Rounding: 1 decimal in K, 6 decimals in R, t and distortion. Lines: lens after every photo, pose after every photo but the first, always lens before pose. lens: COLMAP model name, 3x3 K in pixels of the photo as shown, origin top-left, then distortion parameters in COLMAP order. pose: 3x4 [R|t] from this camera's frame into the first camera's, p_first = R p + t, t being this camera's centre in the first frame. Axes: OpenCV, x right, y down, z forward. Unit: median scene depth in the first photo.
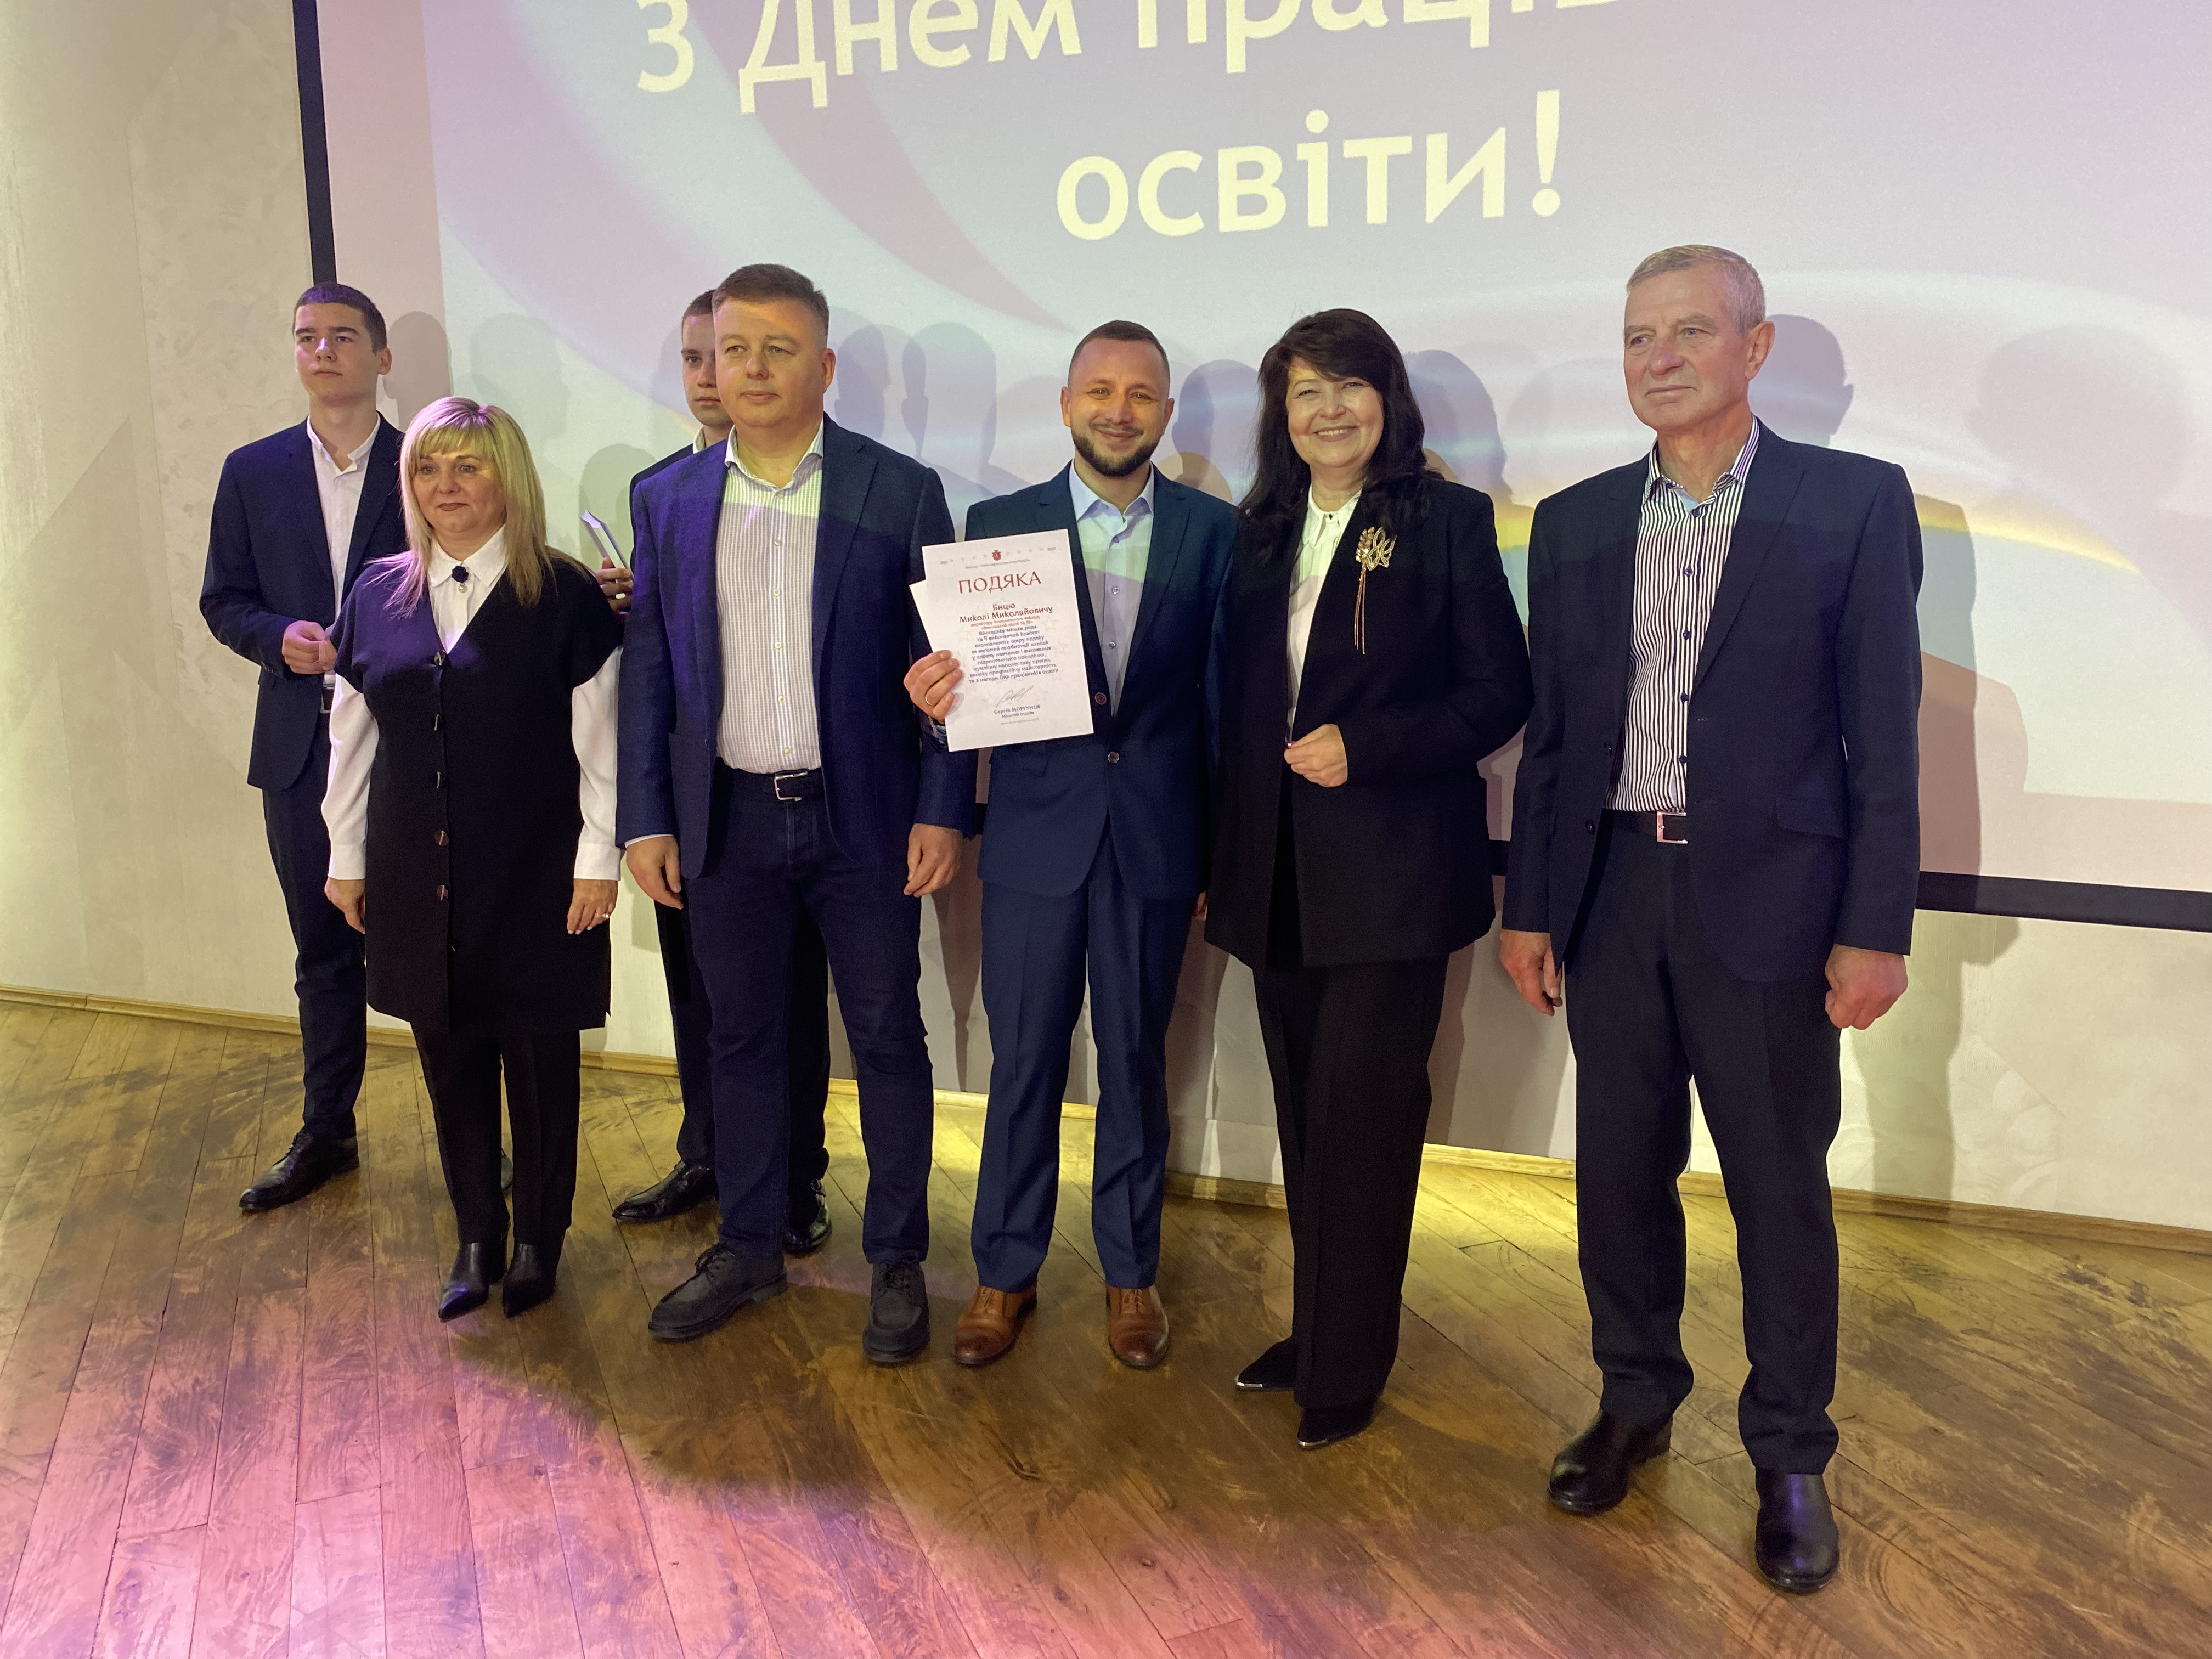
lens RADIAL K [[1745.2, 0, 1106.3], [0, 1745.2, 783.6], [0, 0, 1]] dist [-0.006662, -0.004084]
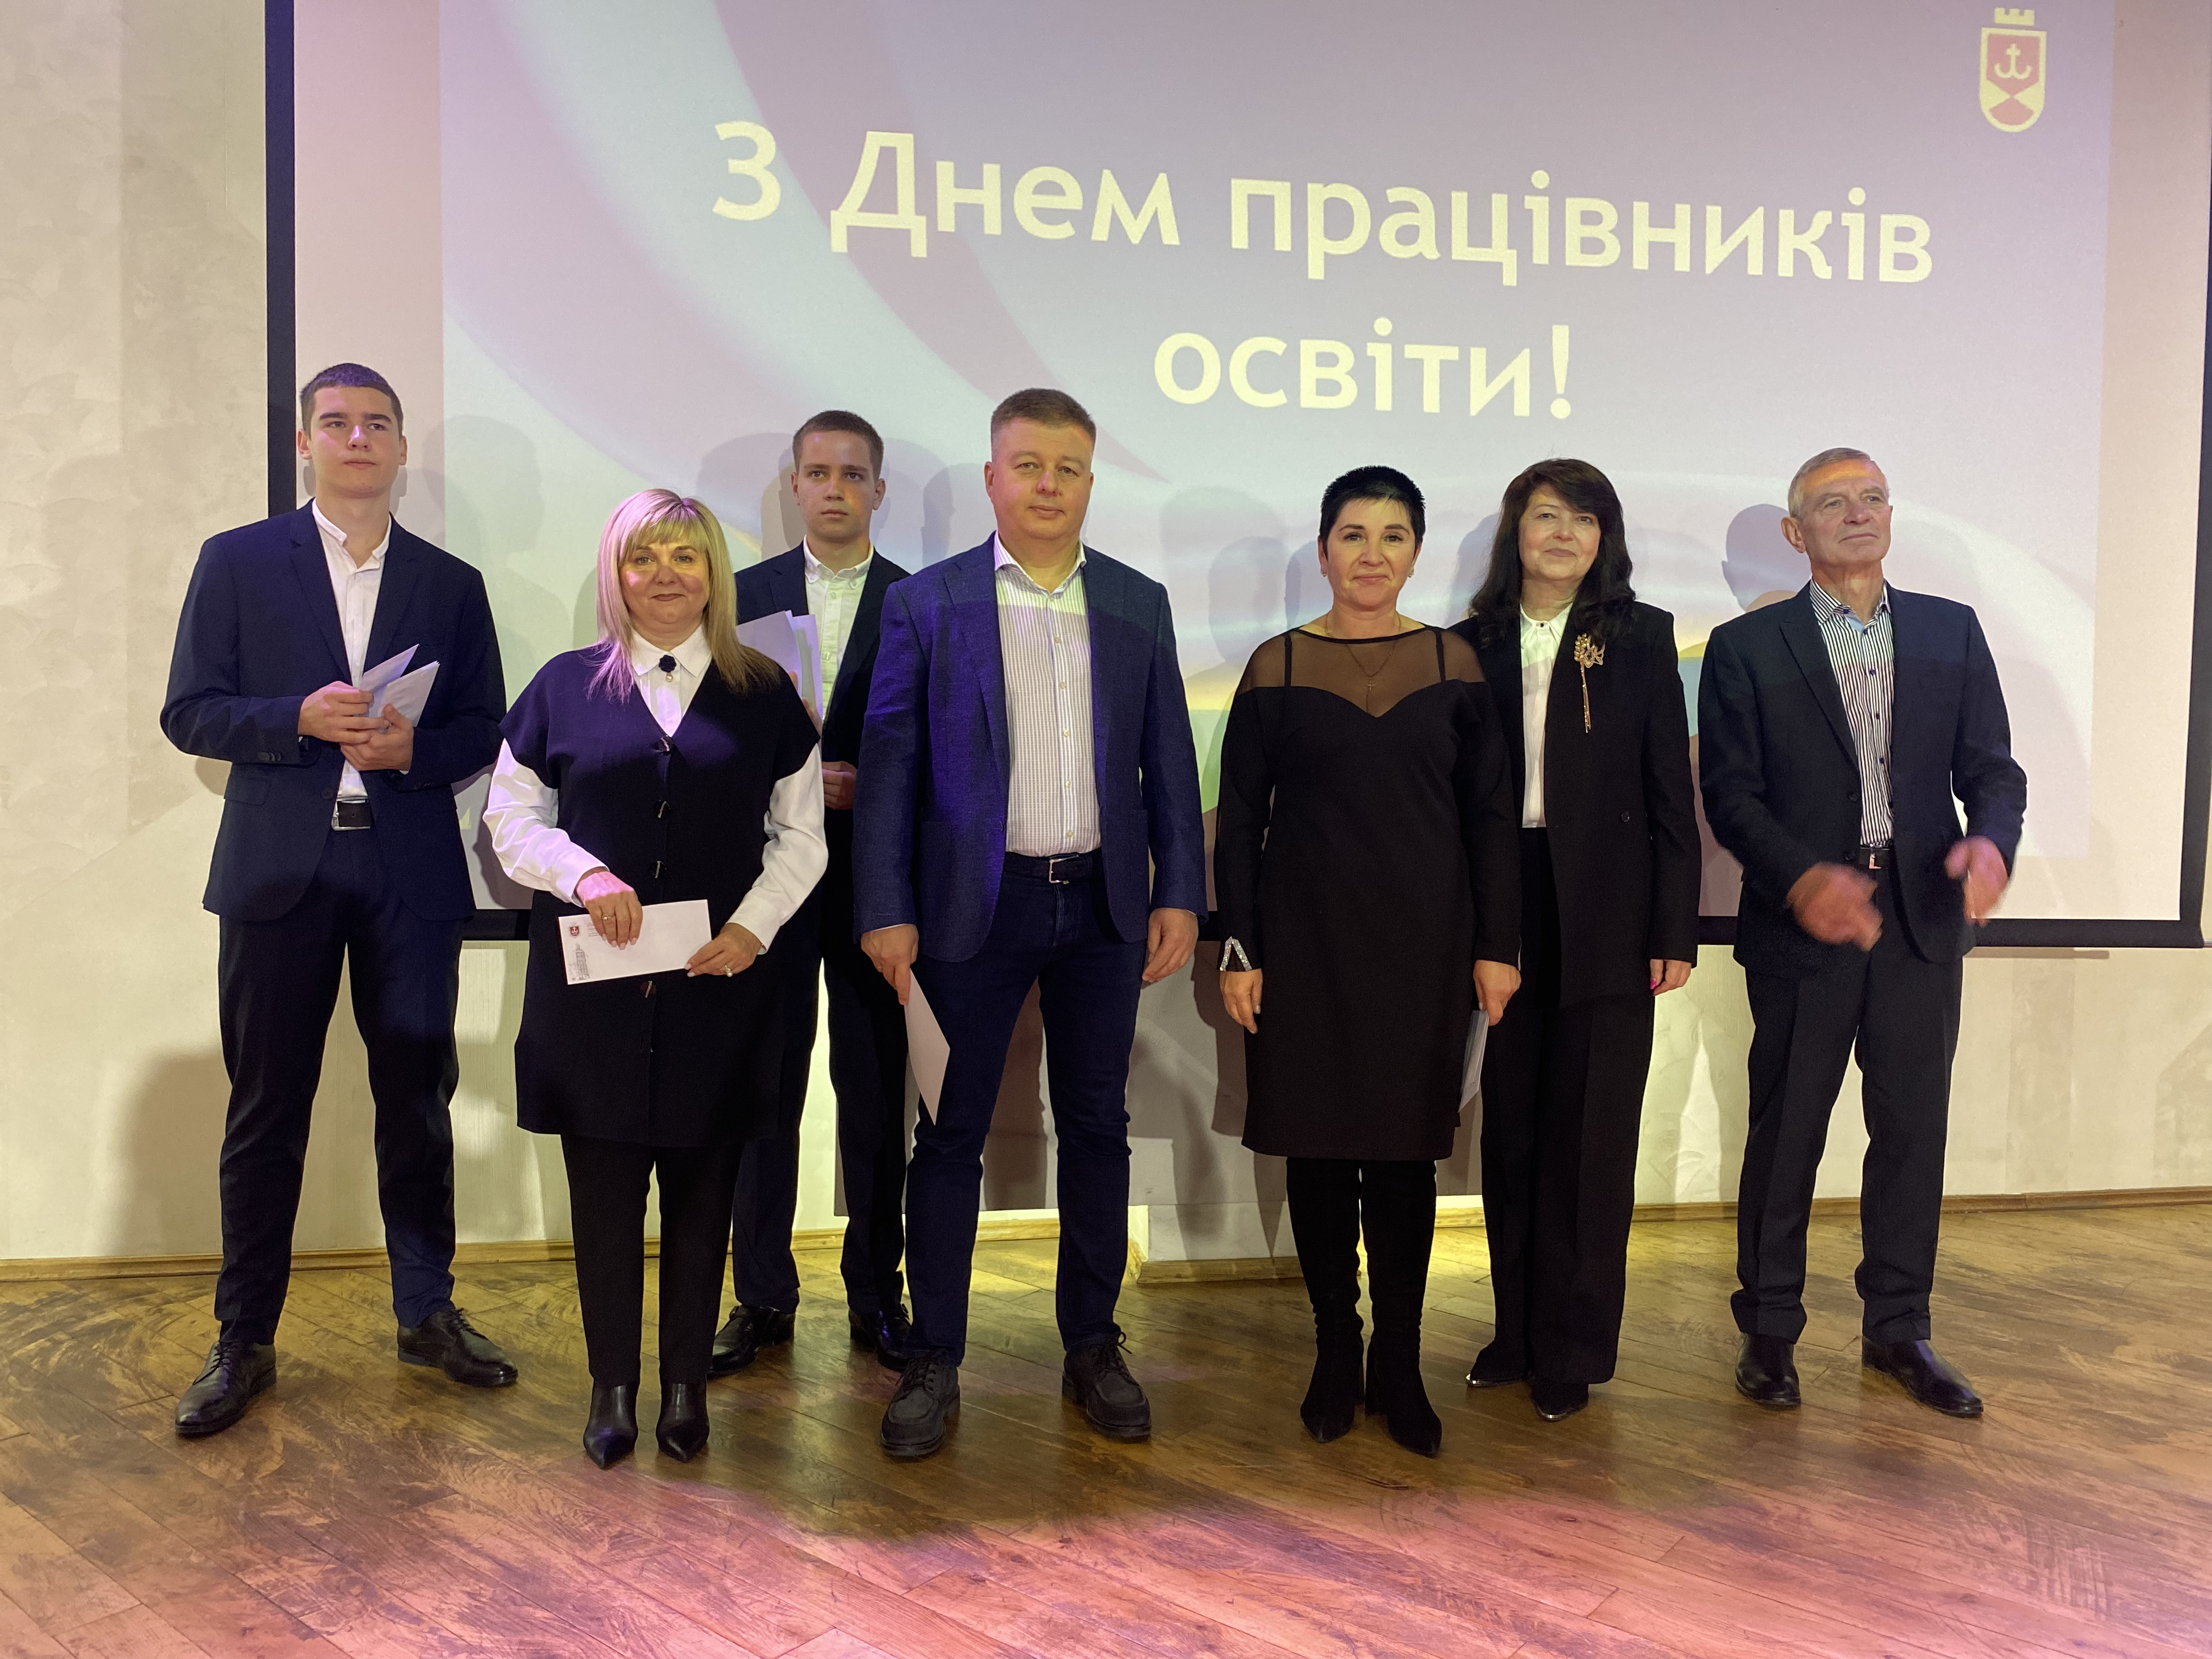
lens RADIAL K [[1736.5, 0, 1106.1], [0, 1736.5, 801.1], [0, 0, 1]] dist [-0.007490, 0.012493]
pose [[0.881030, 0.005188, 0.473031, -0.611432], [0.063853, 0.989485, -0.129778, 0.091663], [-0.468731, 0.144543, 0.871435, 0.080249]]
